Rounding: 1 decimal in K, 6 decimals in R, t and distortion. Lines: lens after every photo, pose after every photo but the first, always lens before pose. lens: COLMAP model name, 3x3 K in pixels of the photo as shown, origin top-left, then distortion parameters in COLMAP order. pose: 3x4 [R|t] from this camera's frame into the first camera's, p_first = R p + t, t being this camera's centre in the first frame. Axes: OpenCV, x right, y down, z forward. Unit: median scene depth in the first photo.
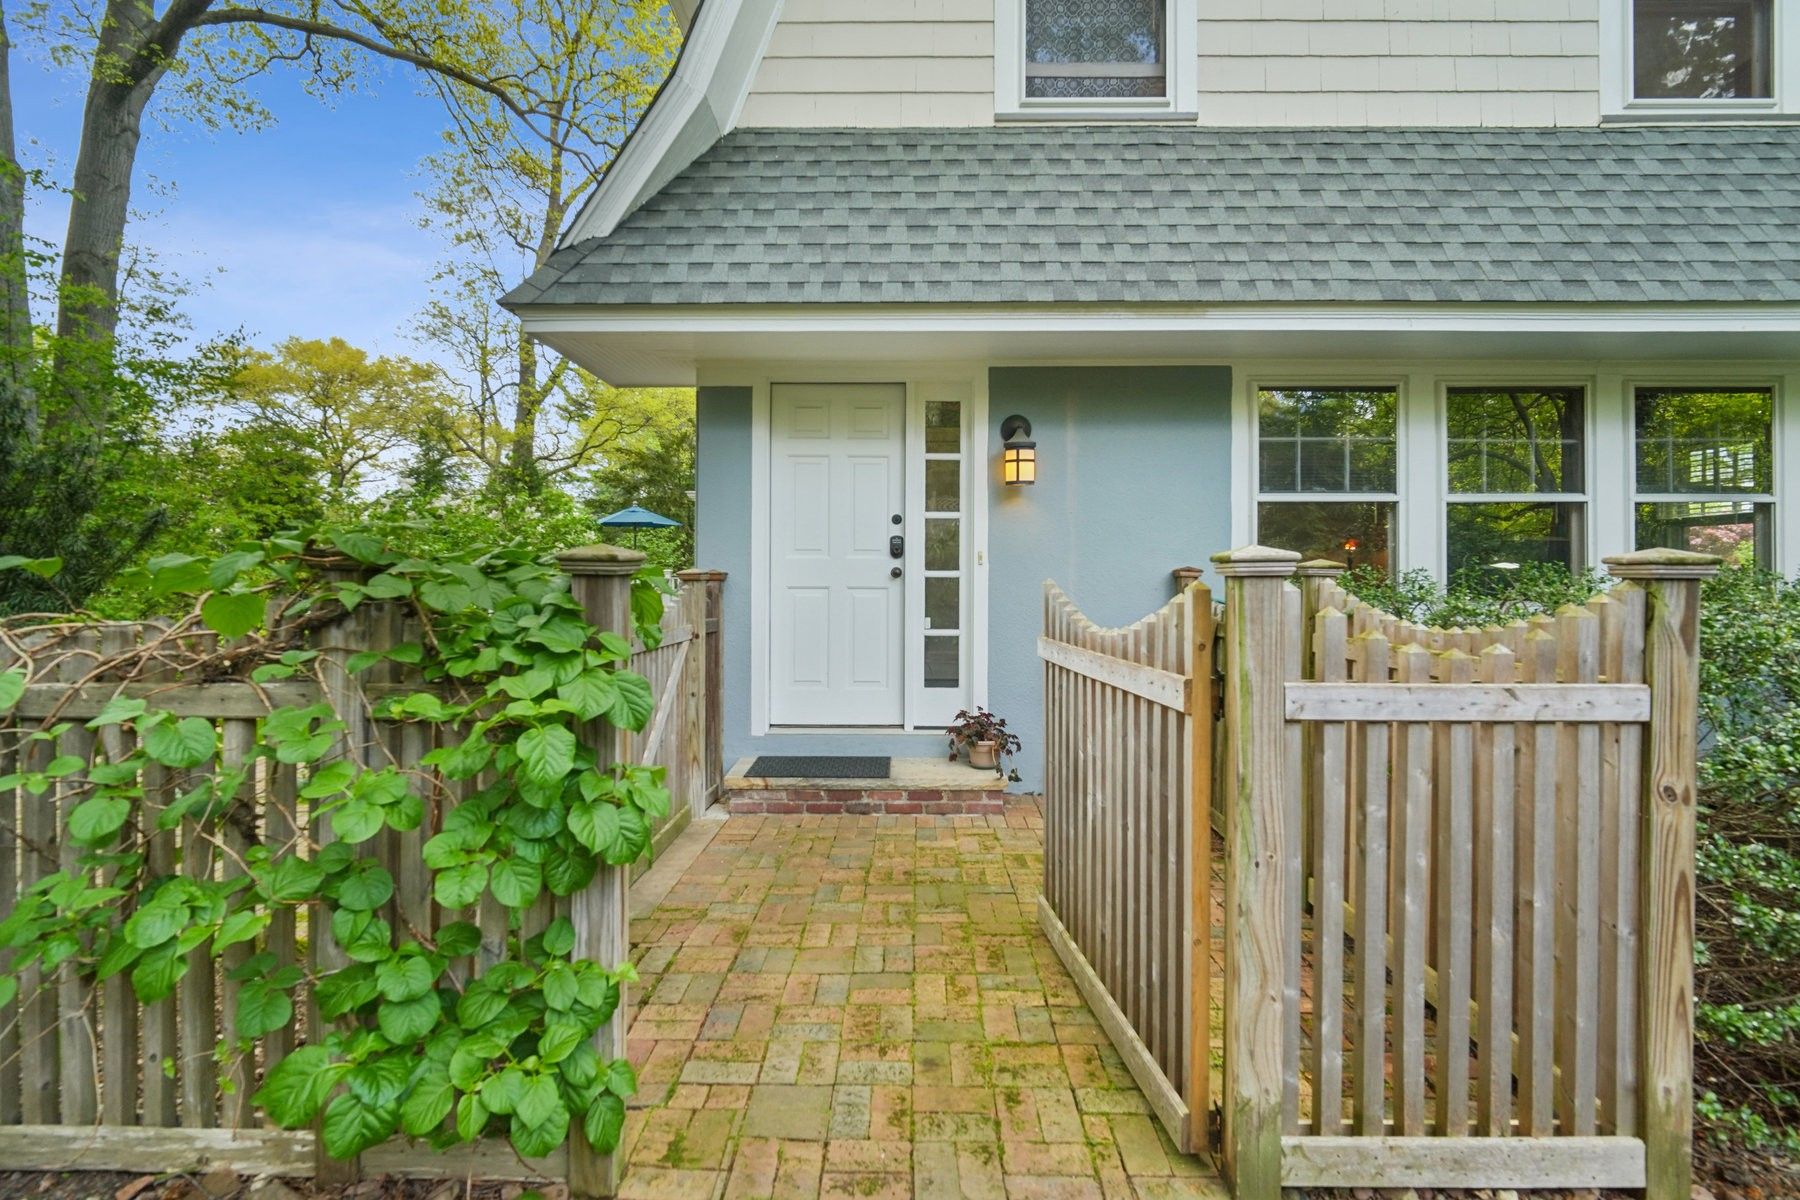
lens RADIAL K [[865.9, 0, 898.1], [0, 865.9, 601.7], [0, 0, 1]] dist [-0.003531, -0.000870]
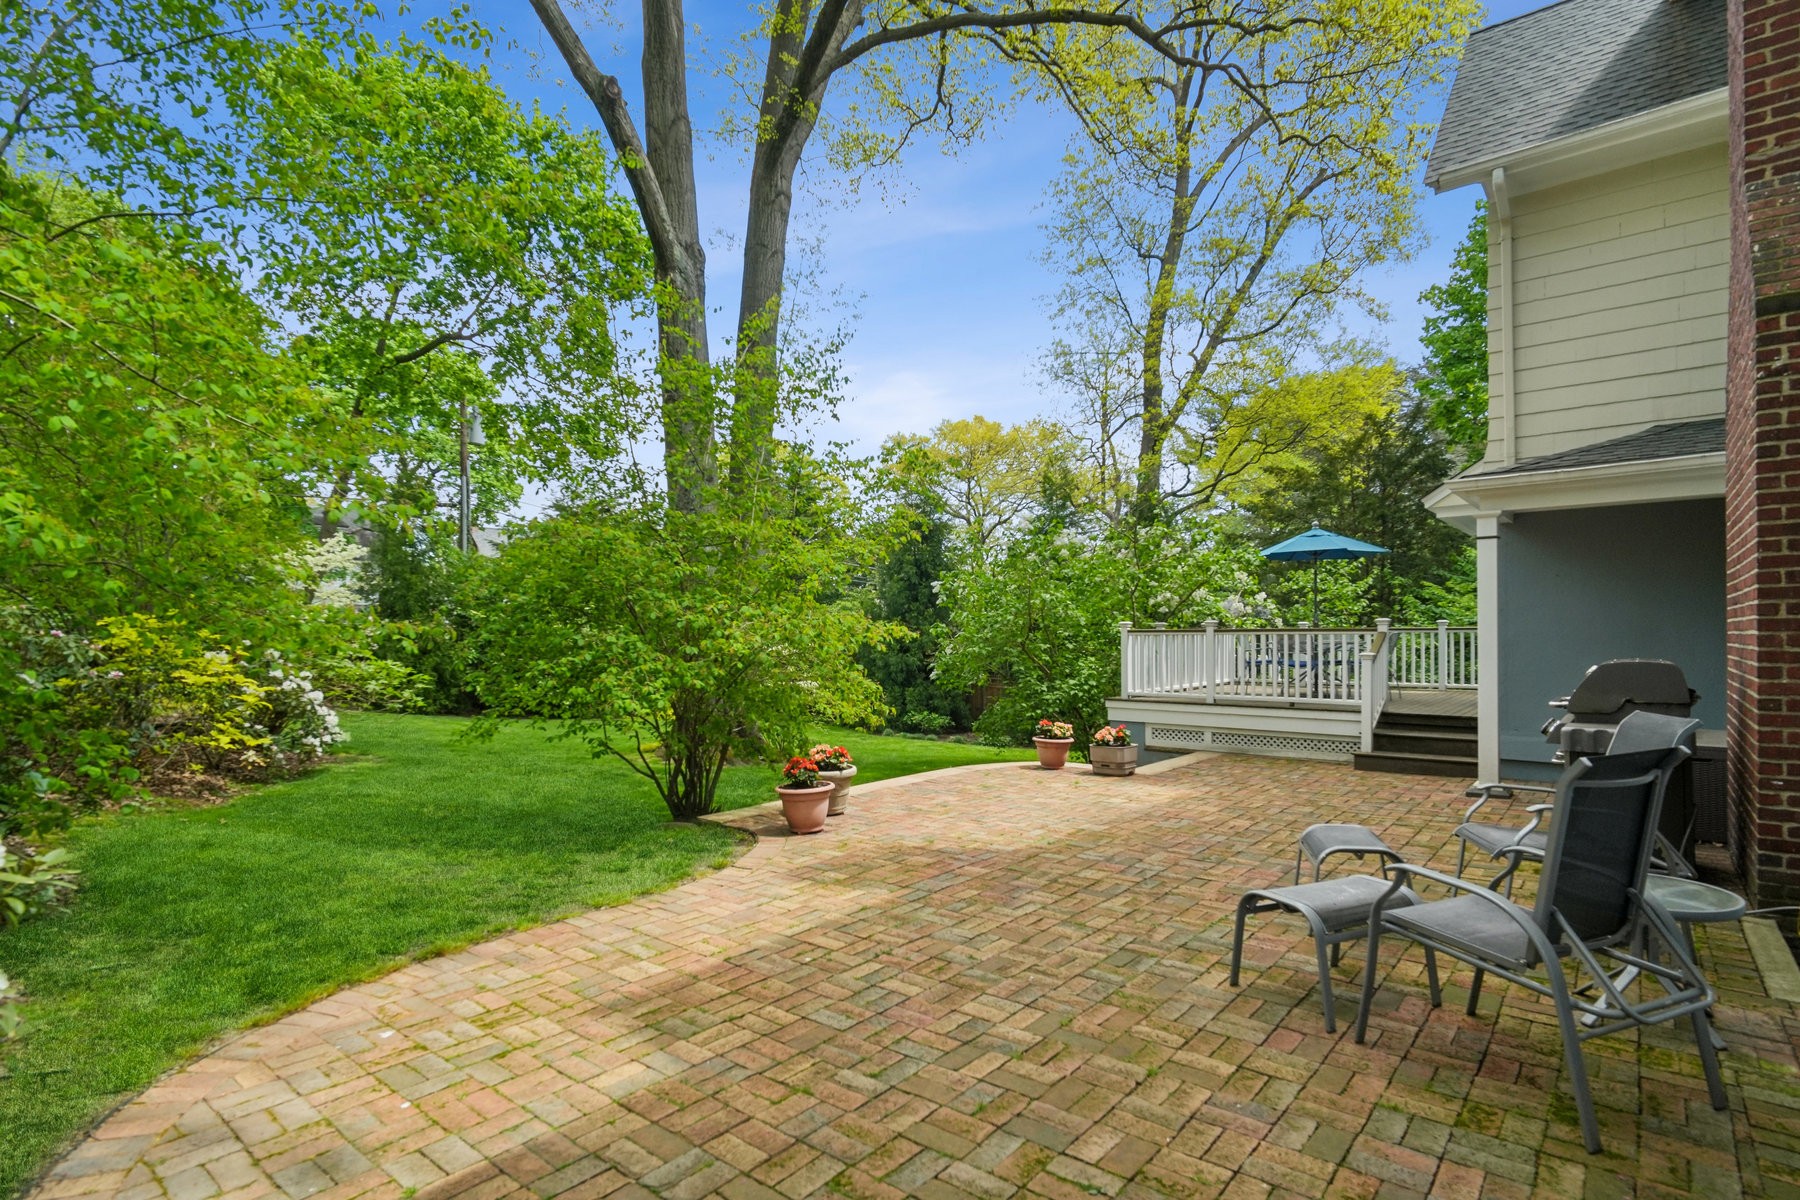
lens RADIAL K [[865.9, 0, 898.1], [0, 865.9, 601.7], [0, 0, 1]] dist [-0.003531, -0.000870]
pose [[0.778891, -0.032581, -0.626313, -0.058480], [-0.007218, 0.998118, -0.060898, -0.003147], [0.627118, 0.051954, 0.777190, 0.112712]]
